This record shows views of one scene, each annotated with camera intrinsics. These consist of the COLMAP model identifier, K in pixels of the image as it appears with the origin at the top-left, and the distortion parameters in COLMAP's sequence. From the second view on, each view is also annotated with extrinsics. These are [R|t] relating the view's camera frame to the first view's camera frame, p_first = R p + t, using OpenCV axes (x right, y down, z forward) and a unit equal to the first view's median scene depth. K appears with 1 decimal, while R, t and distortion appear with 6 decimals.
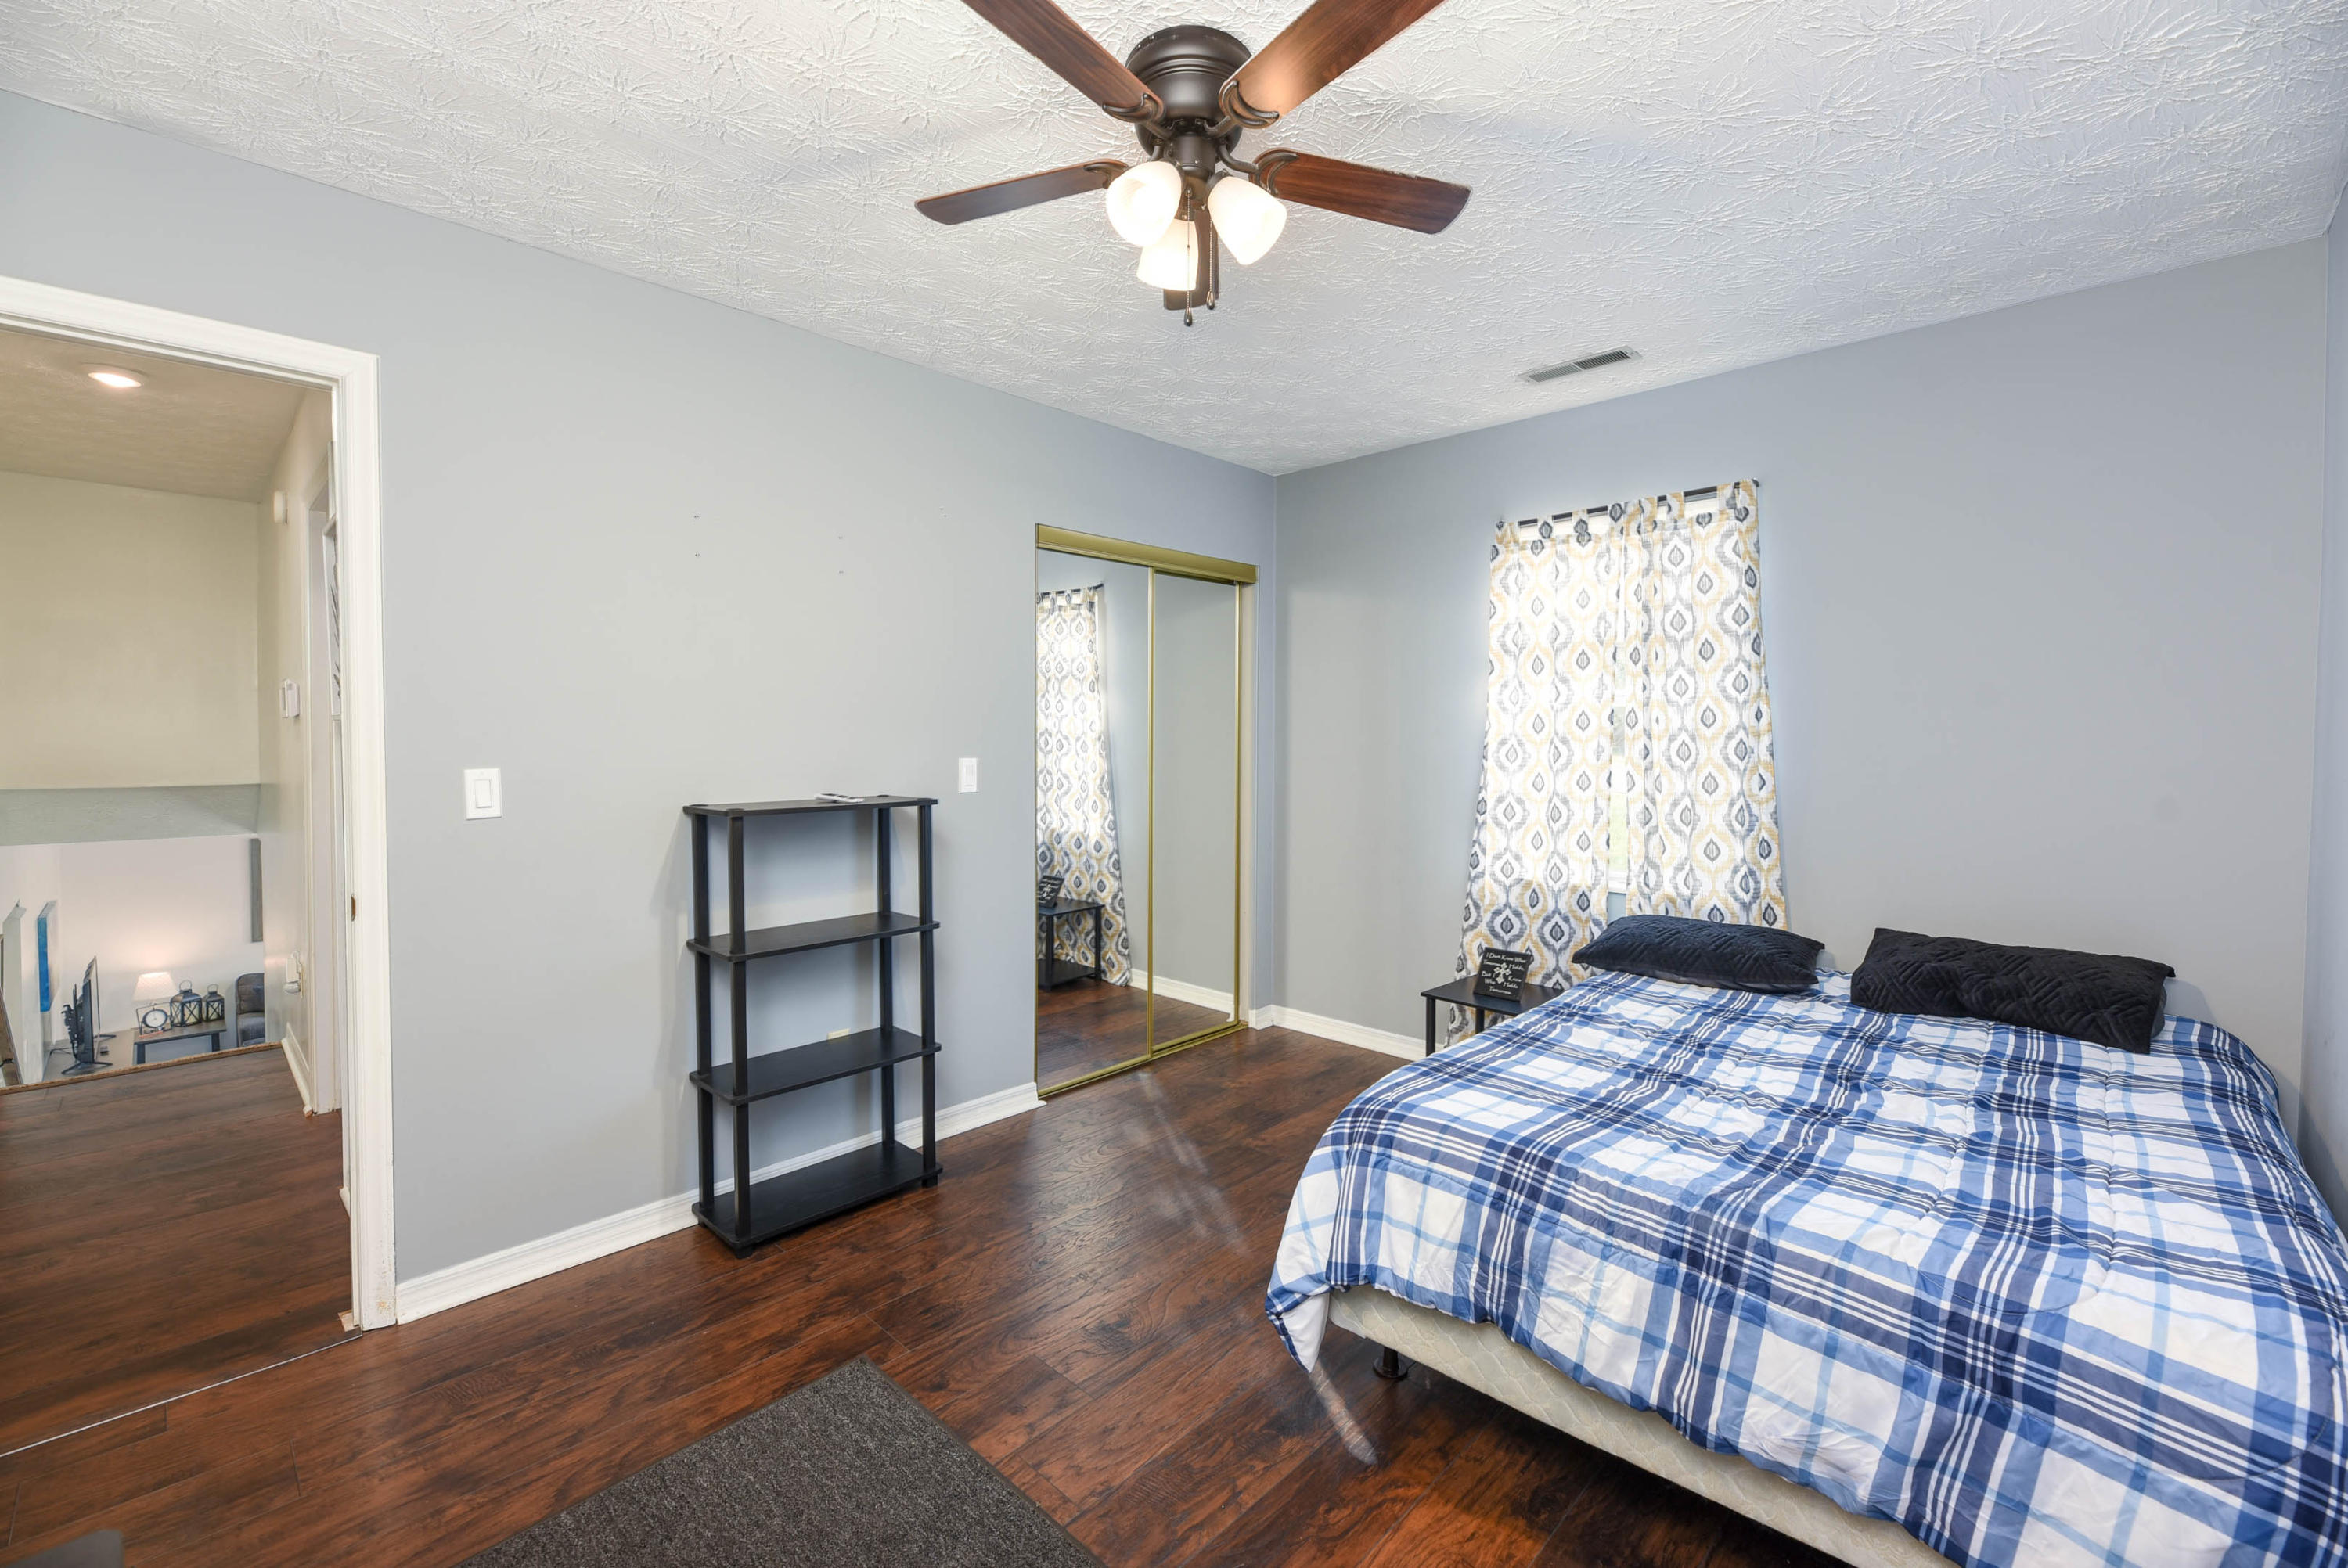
lens RADIAL K [[1001.6, 0, 1177.1], [0, 1001.6, 768.2], [0, 0, 1]] dist [-0.001730, -0.000443]
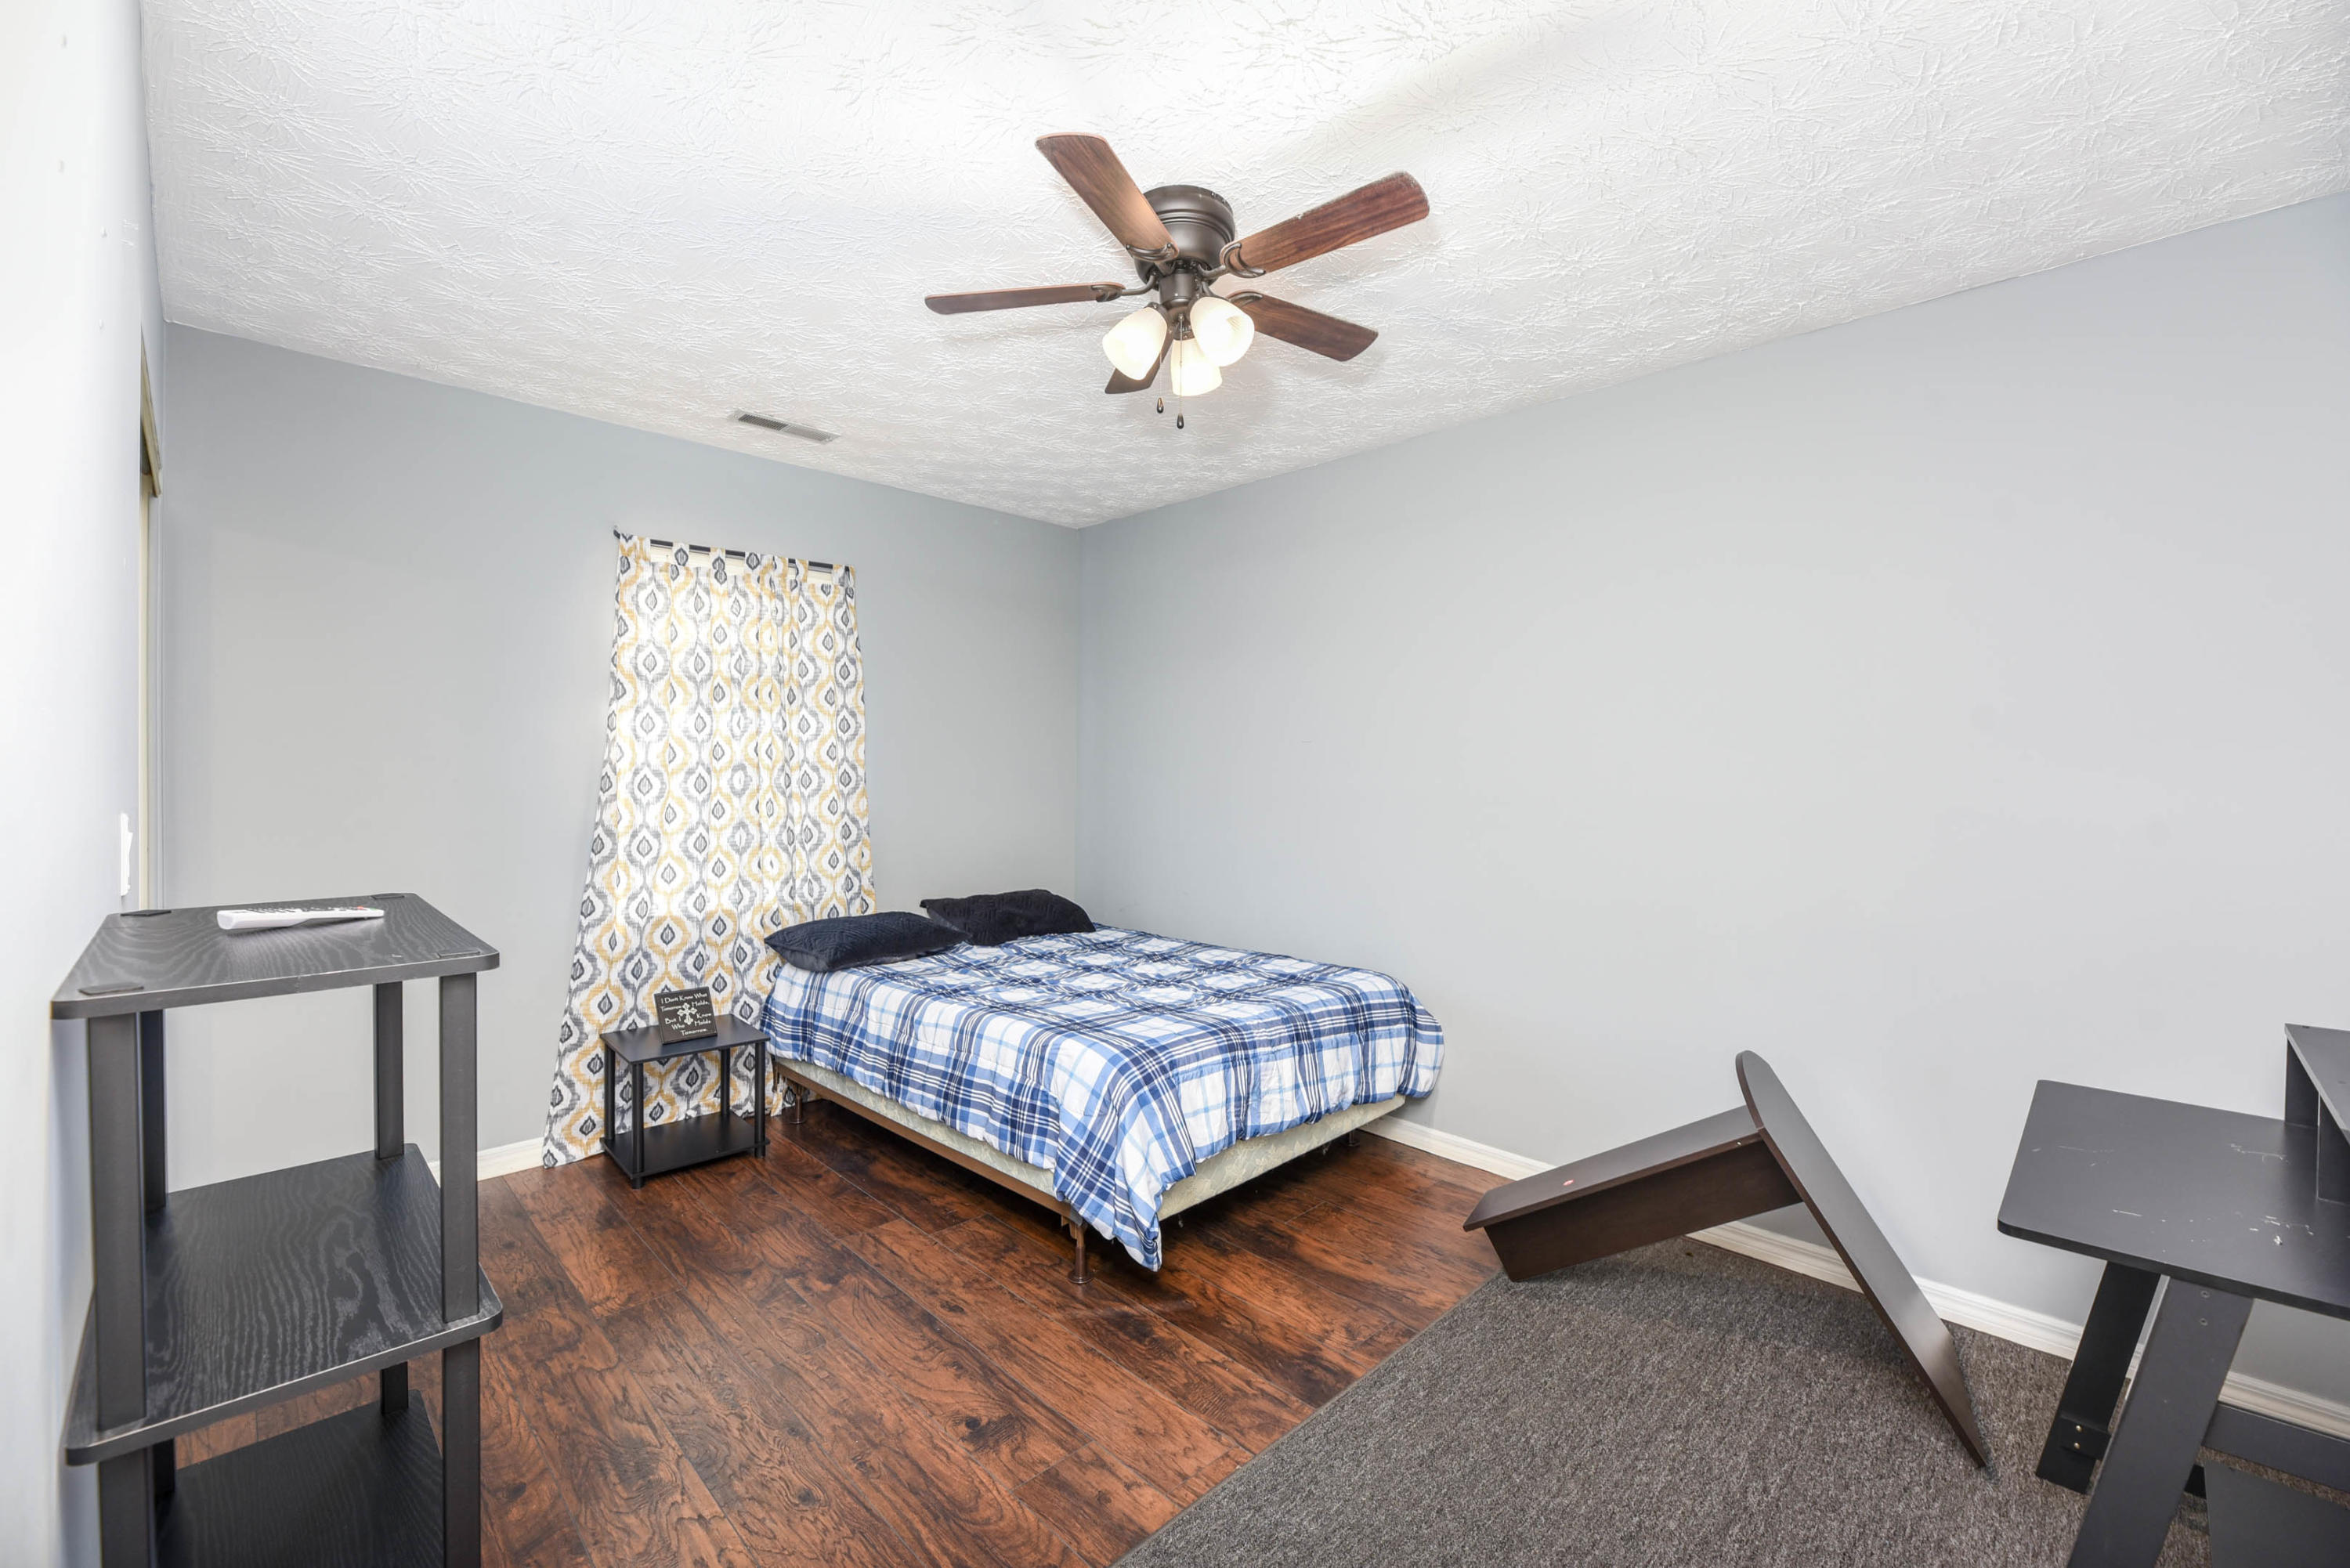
lens RADIAL K [[961.1, 0, 1190.8], [0, 961.1, 782.0], [0, 0, 1]] dist [-0.002513, -0.000439]
pose [[0.009147, -0.012221, 0.999883, -0.654526], [0.023883, 0.999643, 0.012000, -0.018360], [-0.999673, 0.023771, 0.009435, 0.564740]]
